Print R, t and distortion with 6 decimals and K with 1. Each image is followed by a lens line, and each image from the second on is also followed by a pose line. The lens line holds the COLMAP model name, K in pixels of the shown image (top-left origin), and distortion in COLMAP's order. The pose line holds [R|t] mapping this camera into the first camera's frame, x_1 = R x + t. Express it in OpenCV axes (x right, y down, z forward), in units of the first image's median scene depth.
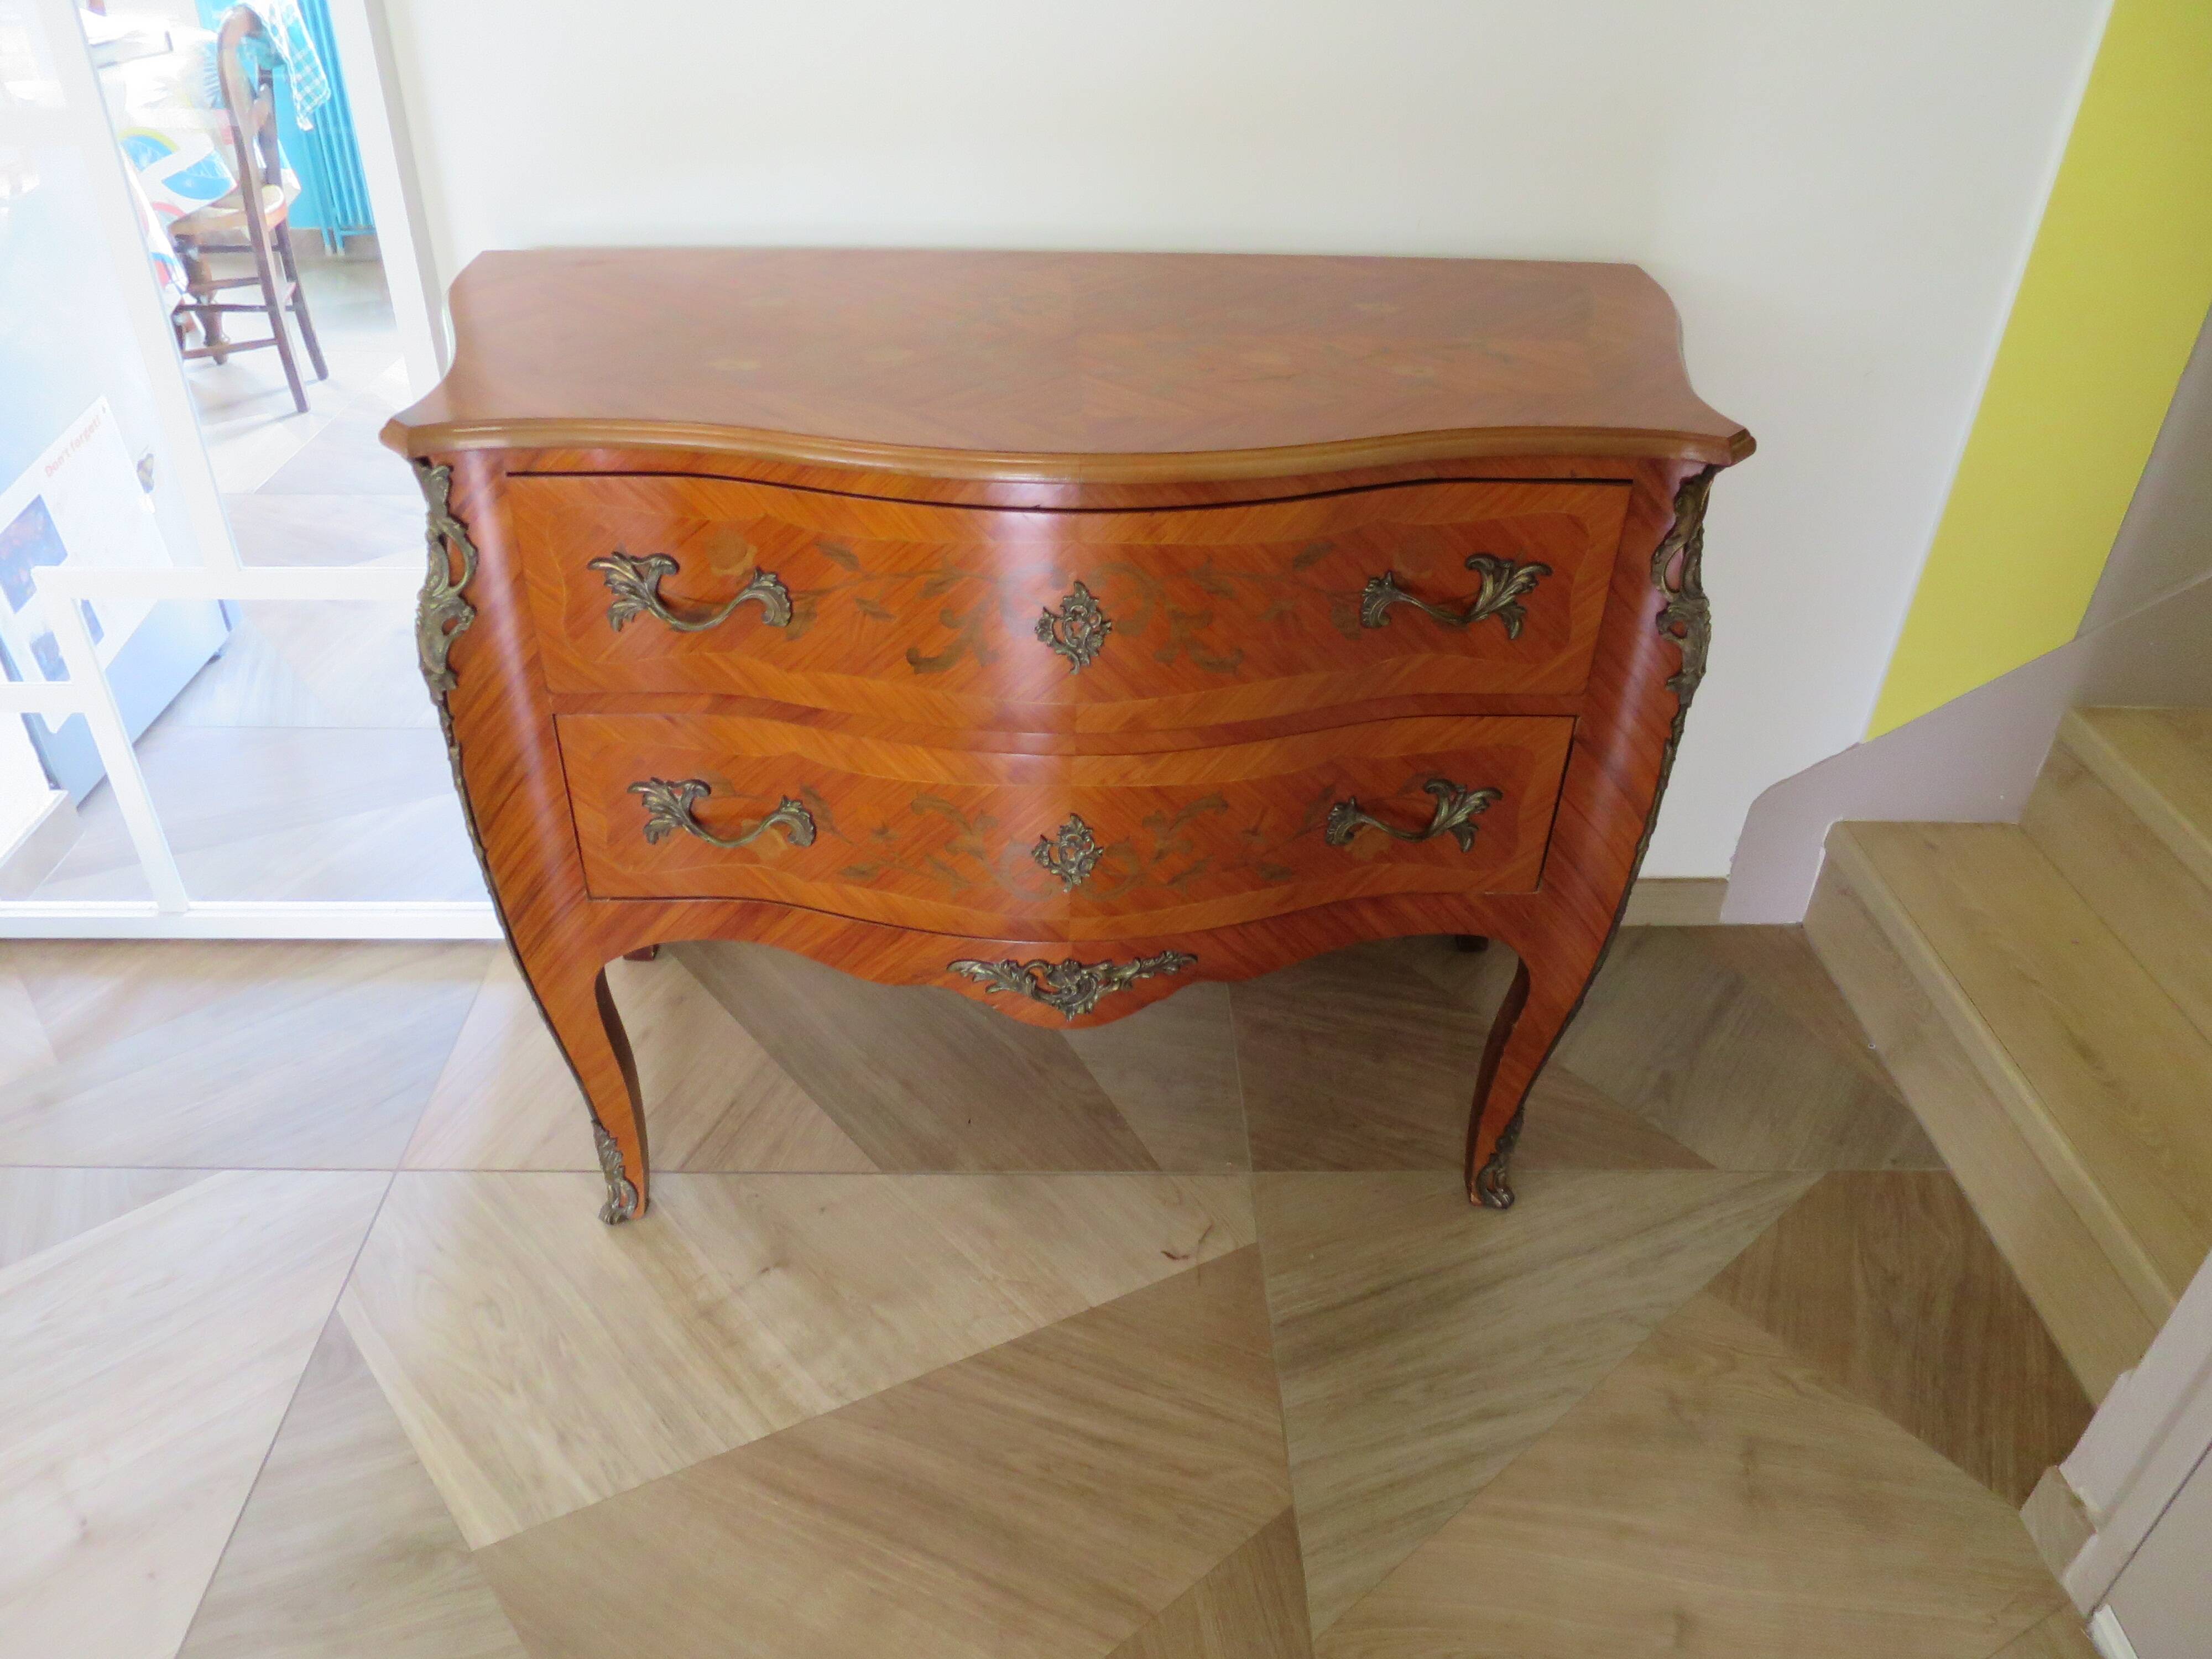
lens RADIAL K [[1589.7, 0, 1106.9], [0, 1589.7, 829.9], [0, 0, 1]] dist [-0.043766, 0.012777]
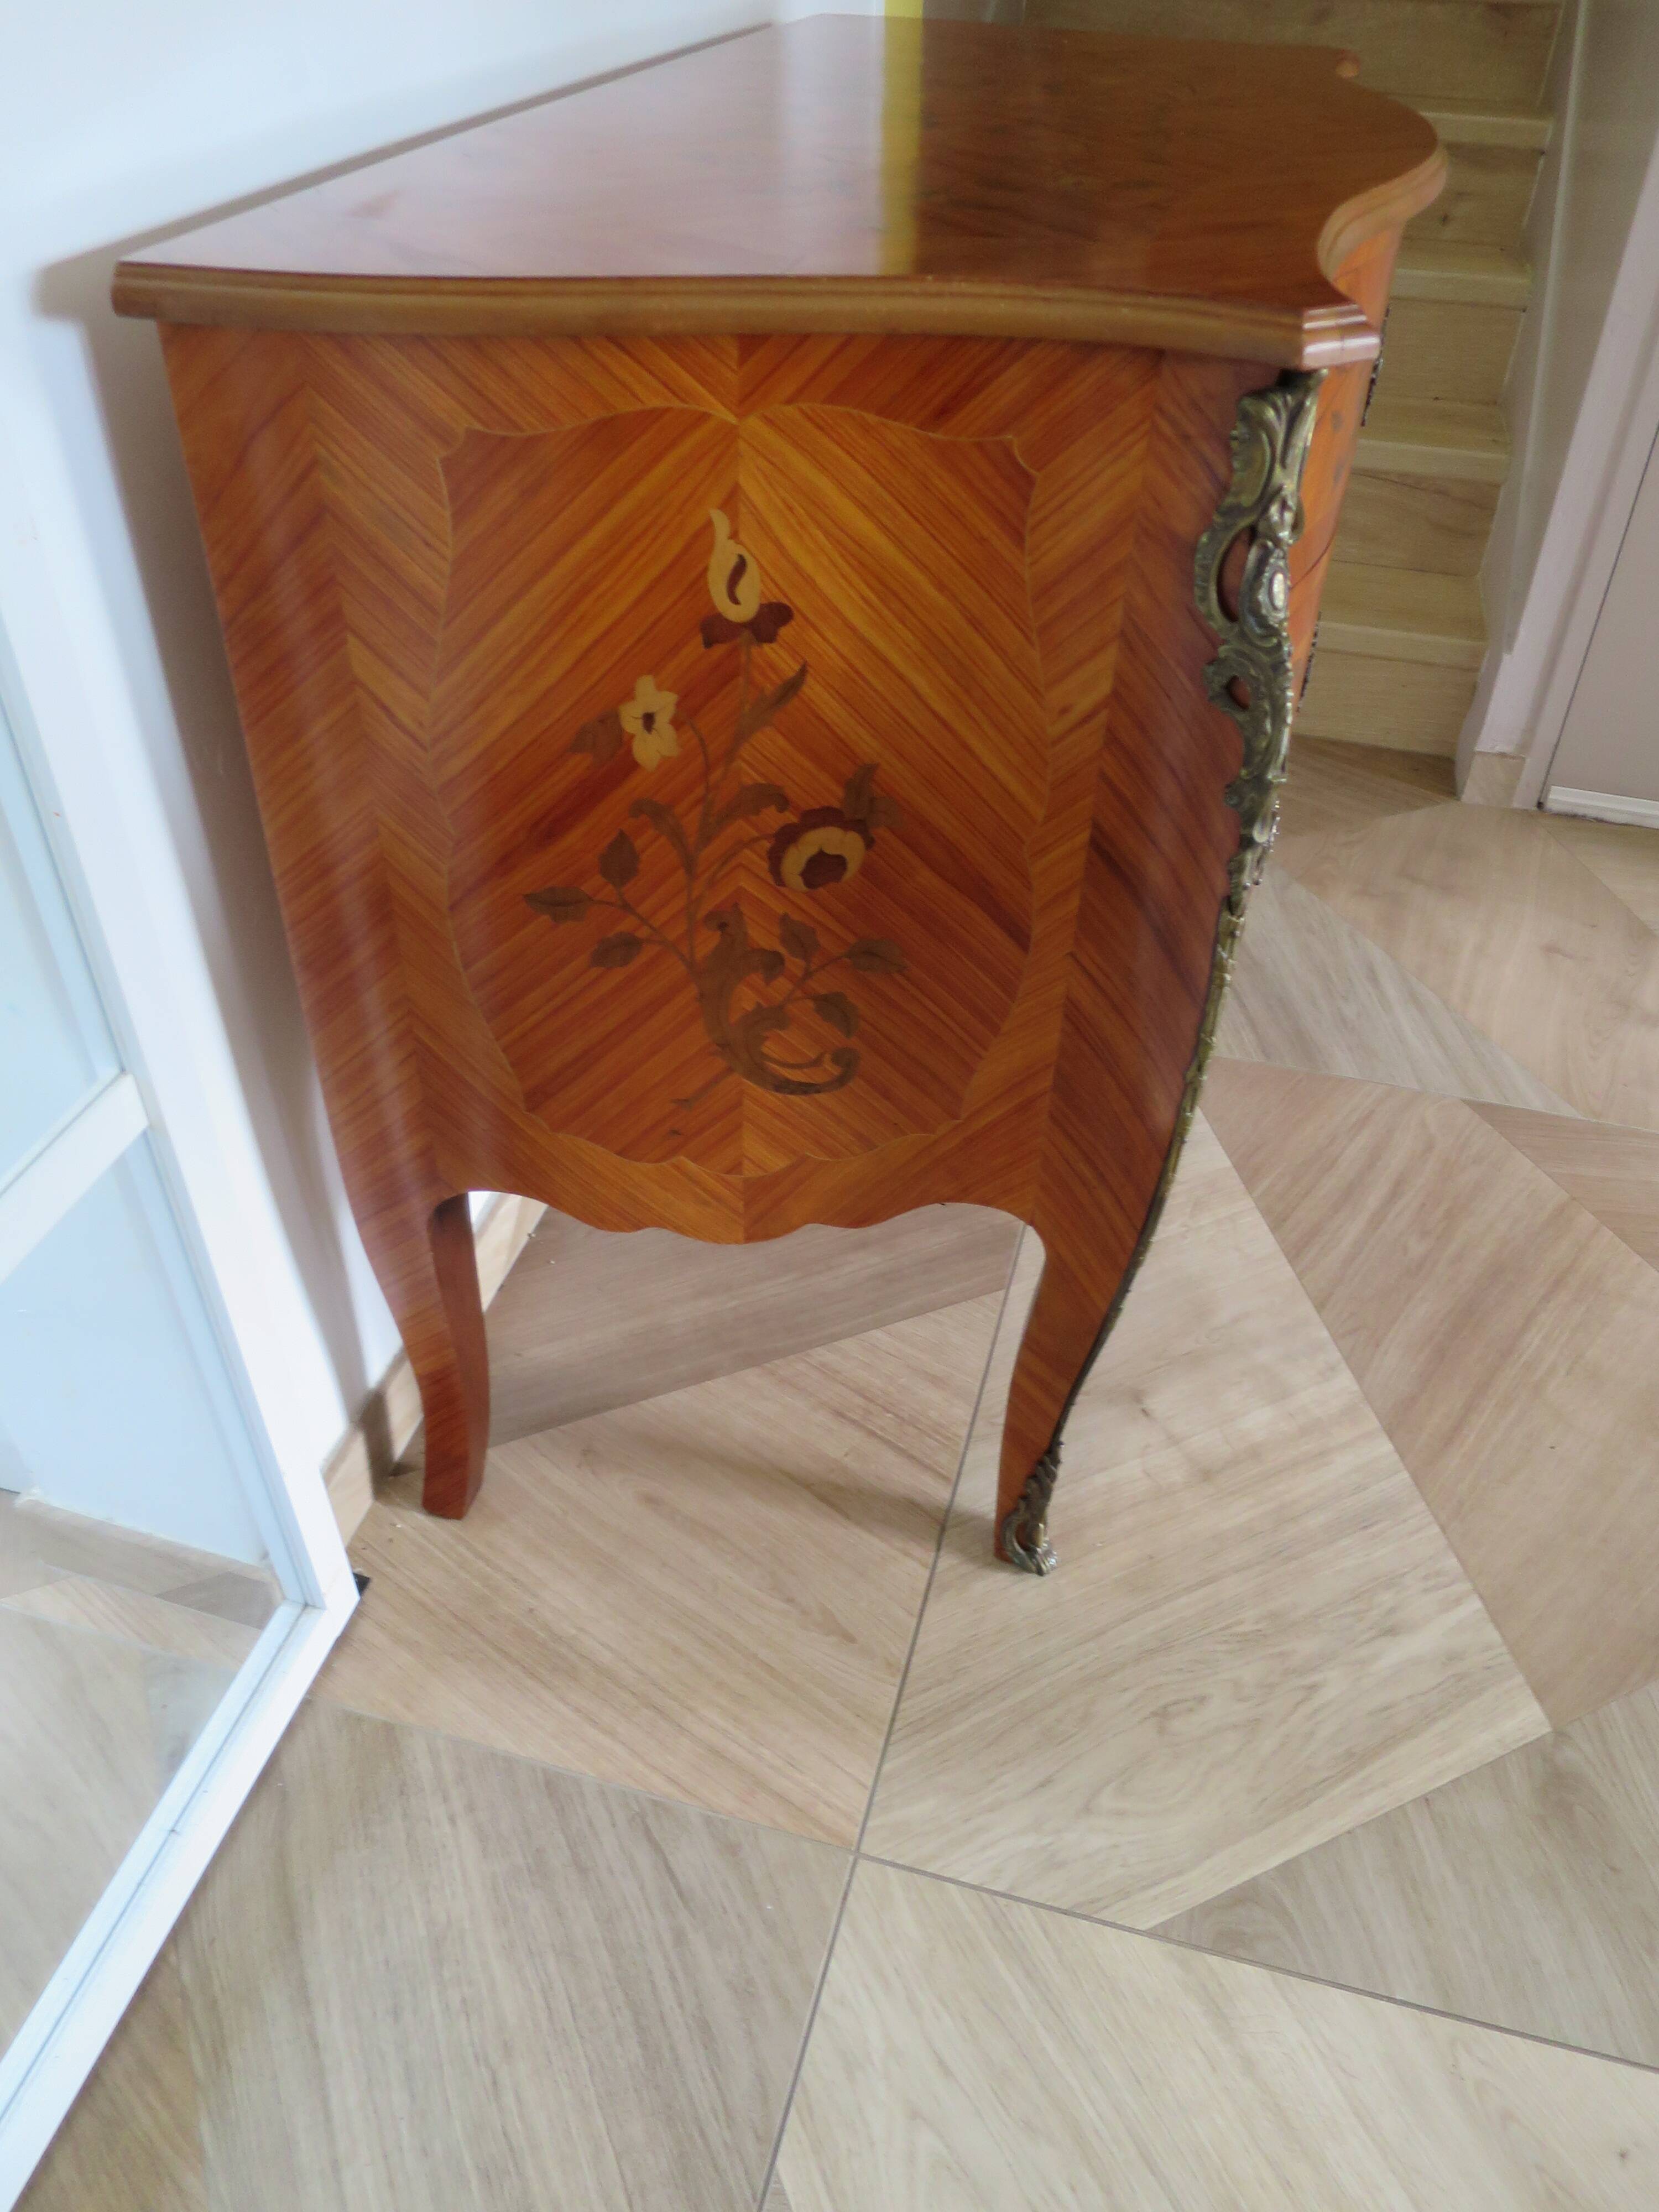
lens RADIAL K [[1589.7, 0, 835.8], [0, 1589.7, 1101.6], [0, 0, 1]] dist [-0.043766, 0.012777]
pose [[0.289470, -0.626187, 0.723945, -0.813450], [0.526054, 0.735938, 0.426218, -0.290141], [-0.799671, 0.257457, 0.542441, 0.702240]]
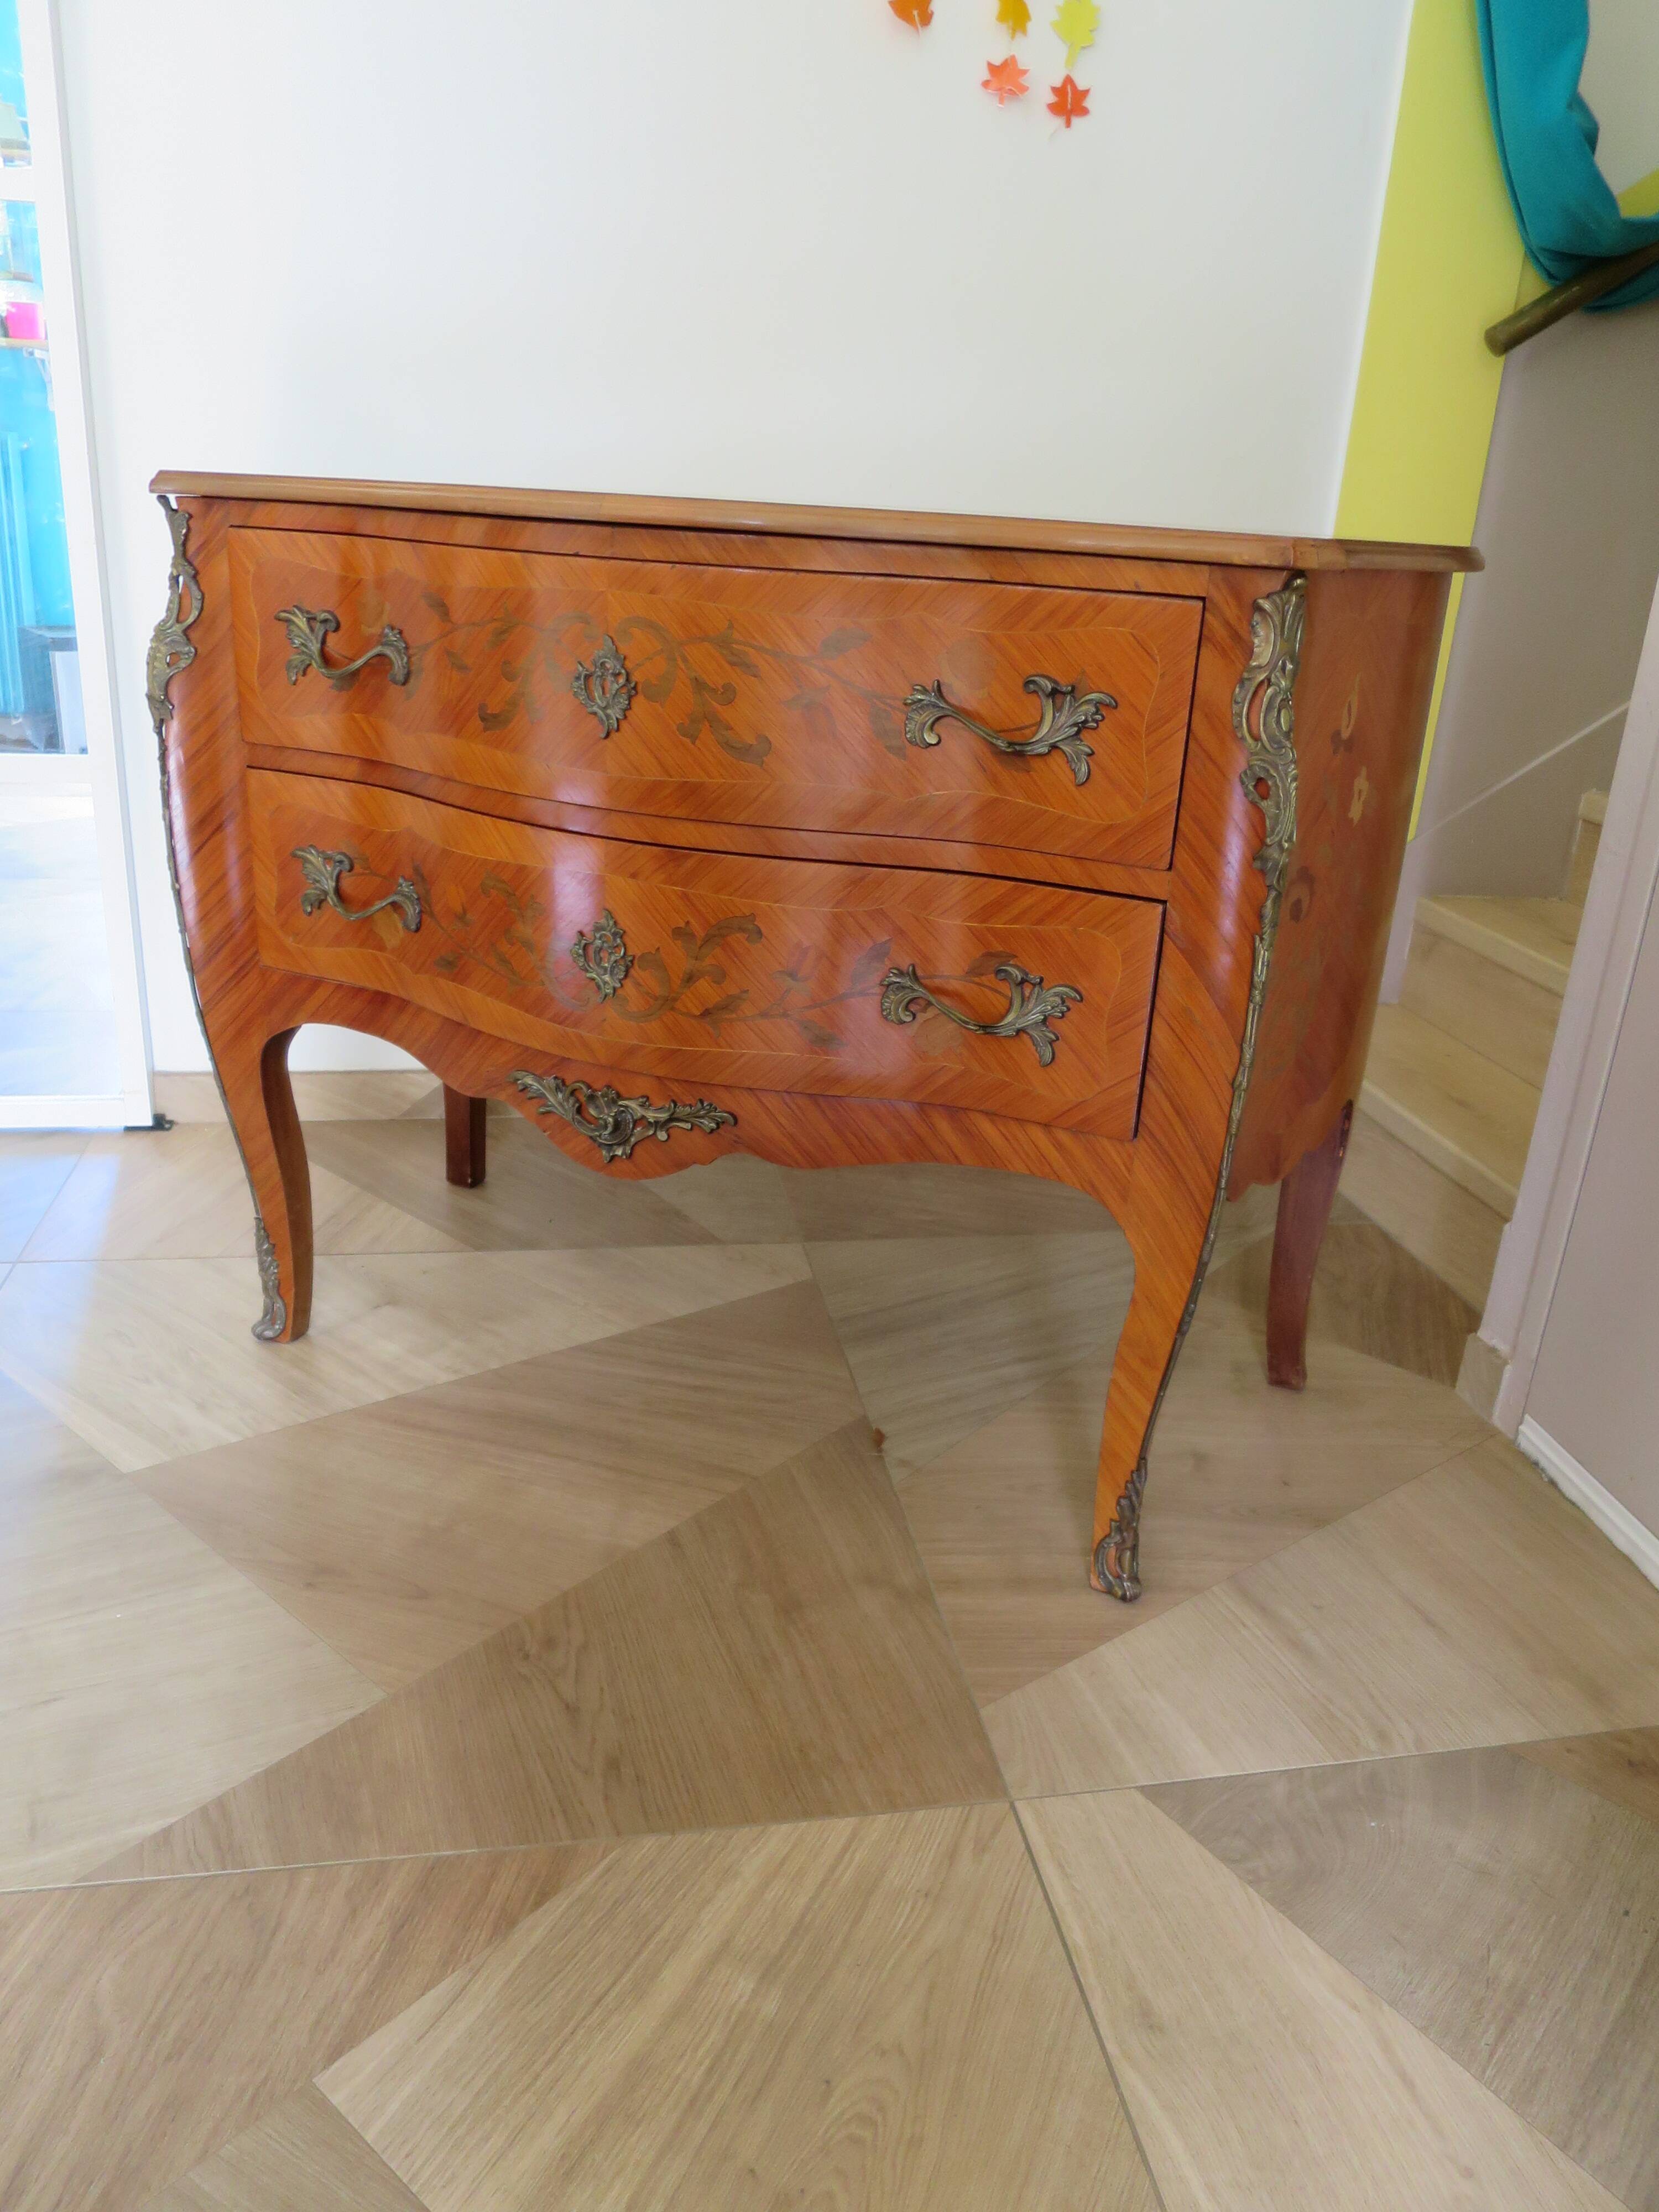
lens RADIAL K [[1589.7, 0, 831.5], [0, 1589.7, 1097.6], [0, 0, 1]] dist [-0.043766, 0.012777]
pose [[0.987166, -0.030633, 0.156735, -0.077316], [0.064670, 0.974040, -0.216941, 0.430869], [-0.146020, 0.224293, 0.963520, -0.159412]]
